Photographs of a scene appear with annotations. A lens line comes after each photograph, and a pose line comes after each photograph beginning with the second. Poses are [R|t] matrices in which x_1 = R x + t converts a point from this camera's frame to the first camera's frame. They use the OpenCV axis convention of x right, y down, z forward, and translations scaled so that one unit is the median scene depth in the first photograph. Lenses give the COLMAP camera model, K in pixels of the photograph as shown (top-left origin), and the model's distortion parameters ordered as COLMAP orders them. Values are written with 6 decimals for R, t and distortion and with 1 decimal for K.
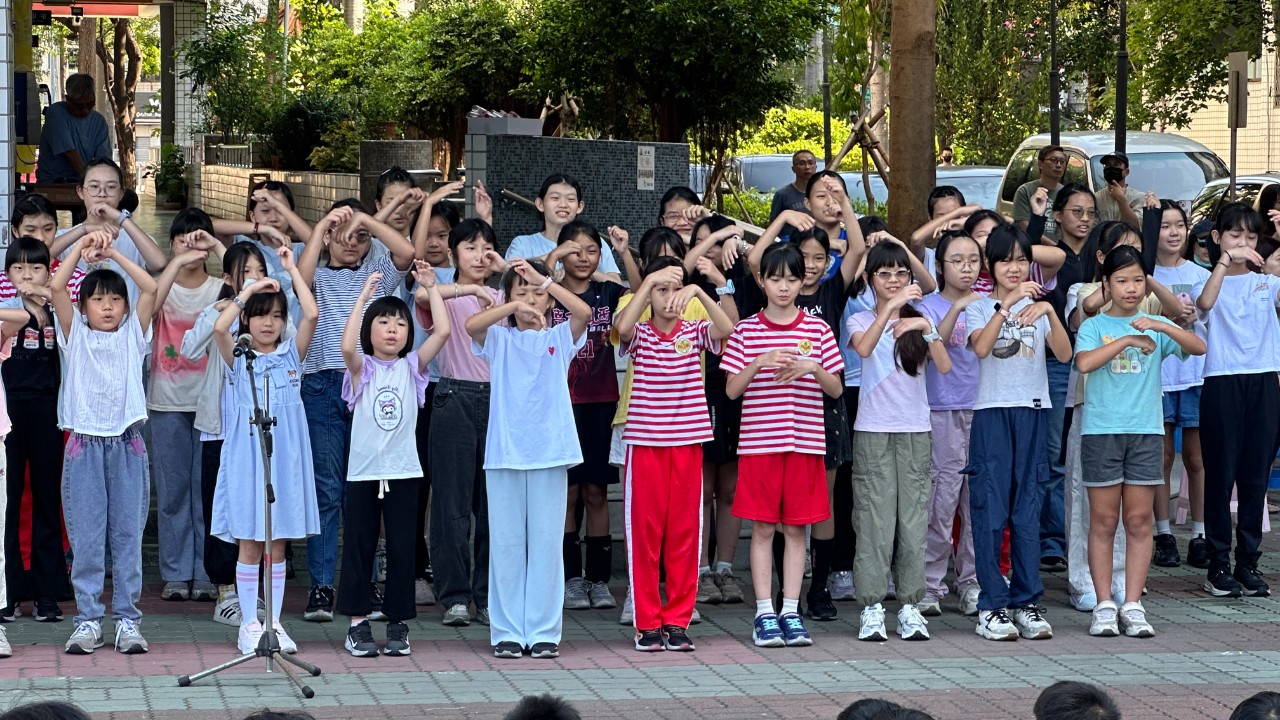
lens RADIAL K [[3536.6, 0, 636.4], [0, 3536.6, 363.7], [0, 0, 1]] dist [0.007992, 0.000000]
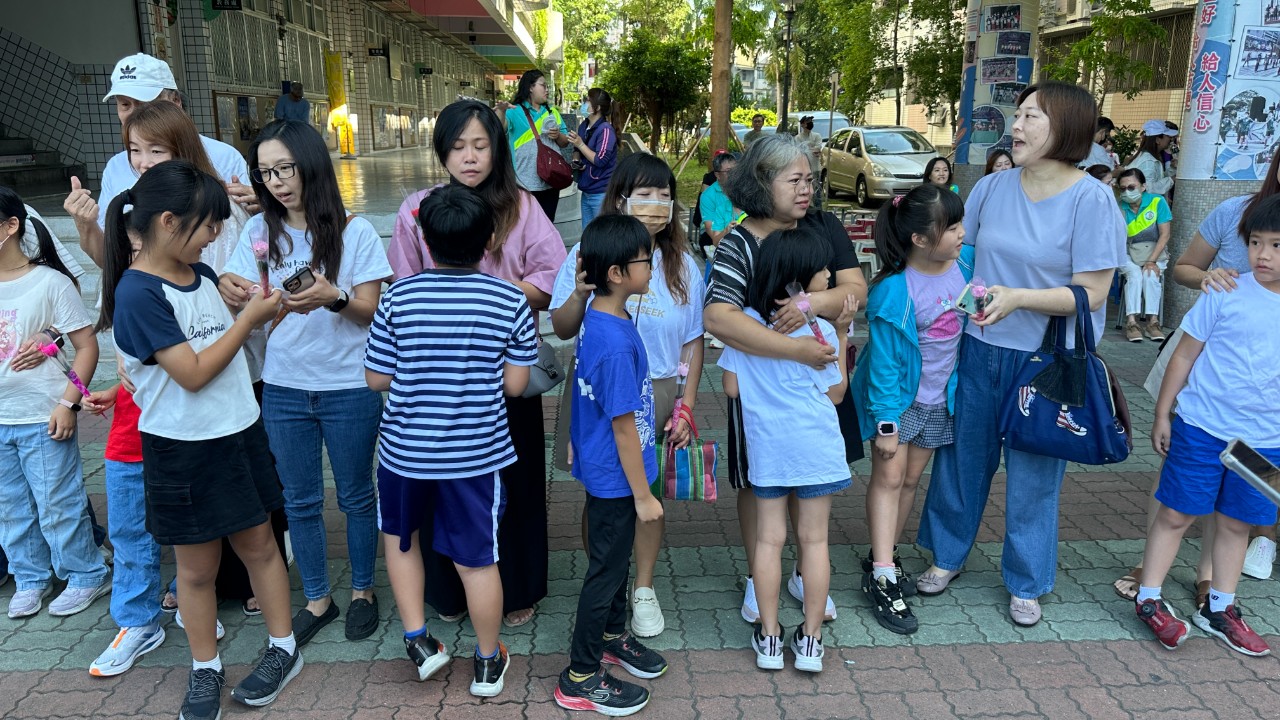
lens RADIAL K [[929.3, 0, 633.6], [0, 929.3, 356.3], [0, 0, 1]] dist [0.096783, -0.146069]
pose [[0.991628, 0.028970, -0.125835, 0.262014], [-0.005692, 0.983367, 0.181542, -0.030967], [0.129001, -0.179306, 0.975299, 0.705432]]
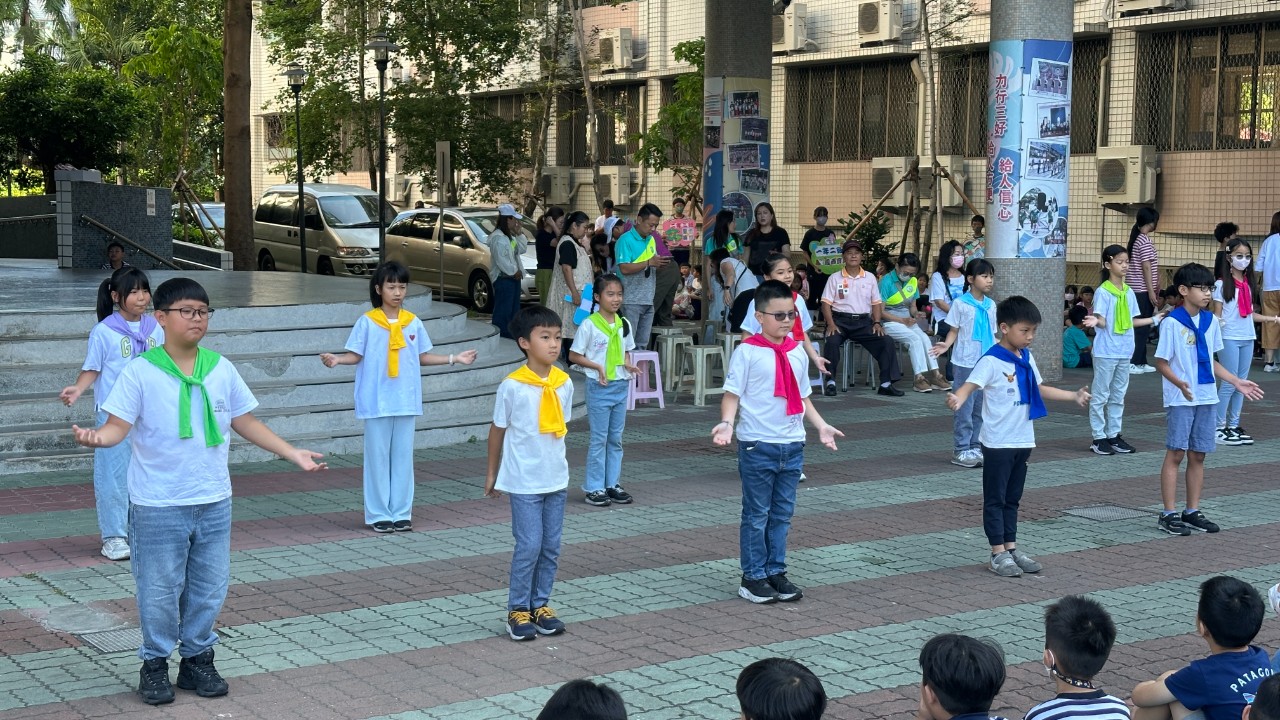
lens RADIAL K [[1768.5, 0, 627.0], [0, 1768.5, 359.8], [0, 0, 1]] dist [0.119188, 0.000000]
pose [[0.919398, -0.030420, 0.392151, -0.232777], [0.017878, 0.999206, 0.035596, -0.012268], [-0.392922, -0.025716, 0.919212, 0.240681]]
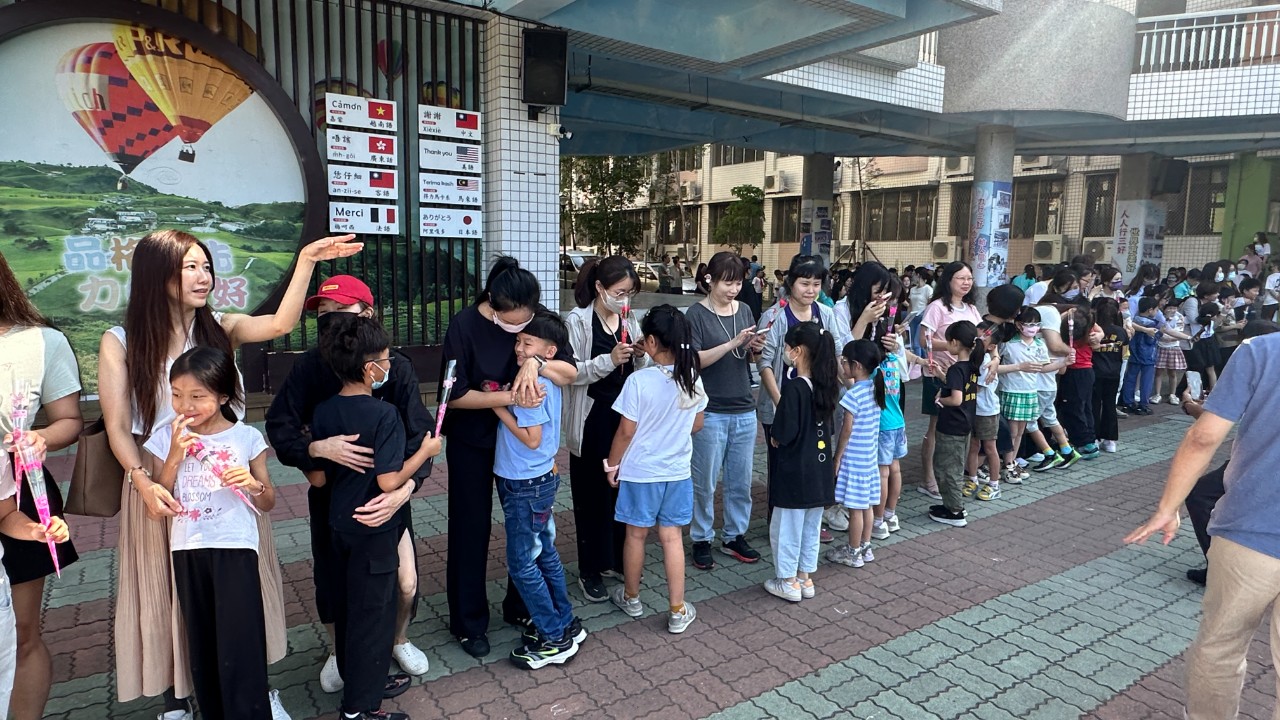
lens RADIAL K [[756.9, 0, 633.9], [0, 756.9, 364.5], [0, 0, 1]] dist [-0.016049, 0.011109]
pose [[0.915139, -0.043178, 0.400819, -0.415439], [0.011097, 0.996569, 0.082019, -0.016714], [-0.402985, -0.070611, 0.912479, 0.475618]]
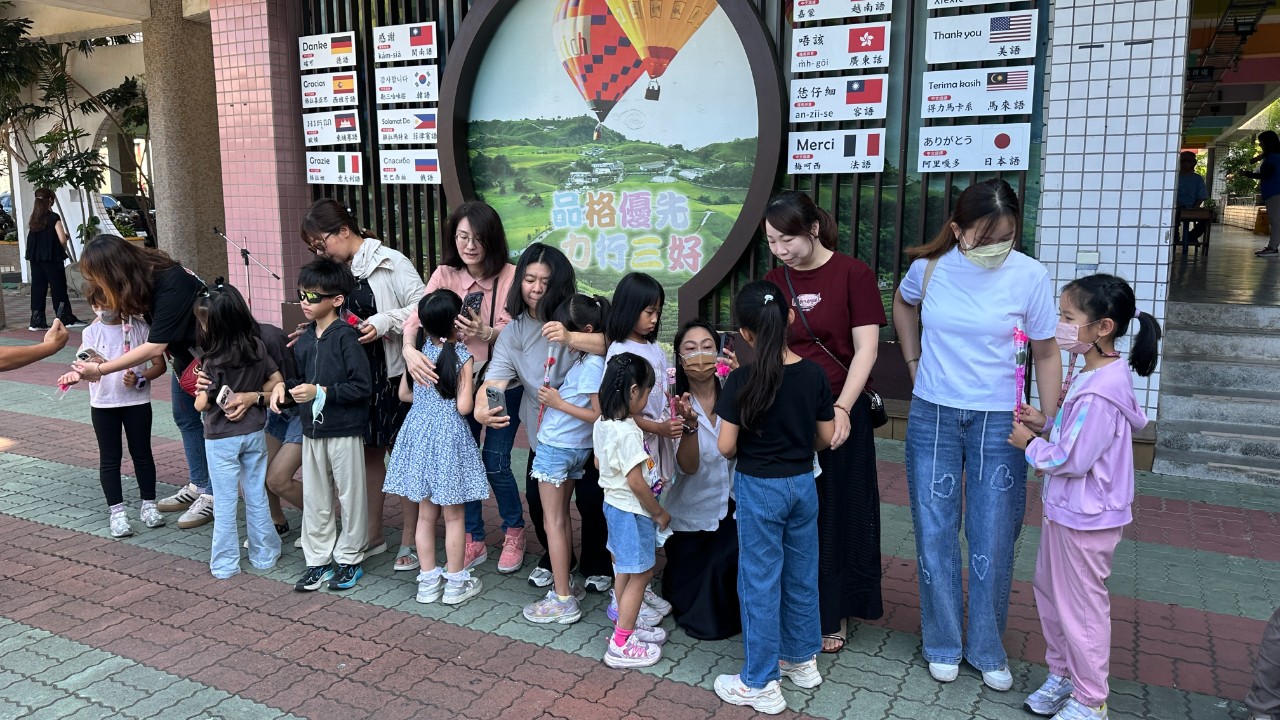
lens RADIAL K [[929.3, 0, 647.8], [0, 929.3, 364.7], [0, 0, 1]] dist [0.096783, -0.146069]
pose [[0.796173, 0.094751, -0.597604, -0.126437], [-0.031037, 0.992758, 0.116054, -0.025248], [0.604272, -0.073851, 0.793348, 0.633514]]
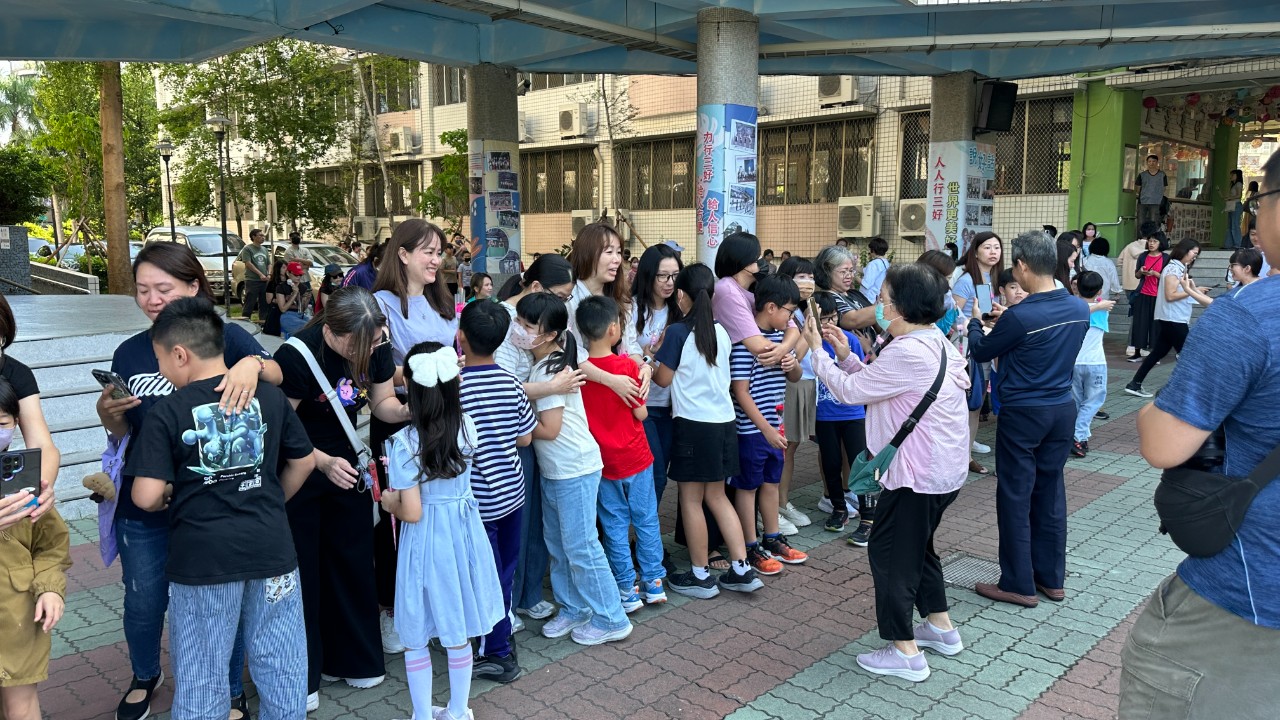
lens RADIAL K [[929.3, 0, 632.1], [0, 929.3, 368.8], [0, 0, 1]] dist [0.096783, -0.146069]
pose [[0.806907, -0.081567, 0.585019, -0.055298], [0.036454, 0.995408, 0.088506, -0.028524], [-0.589552, -0.050089, 0.806176, 0.650950]]
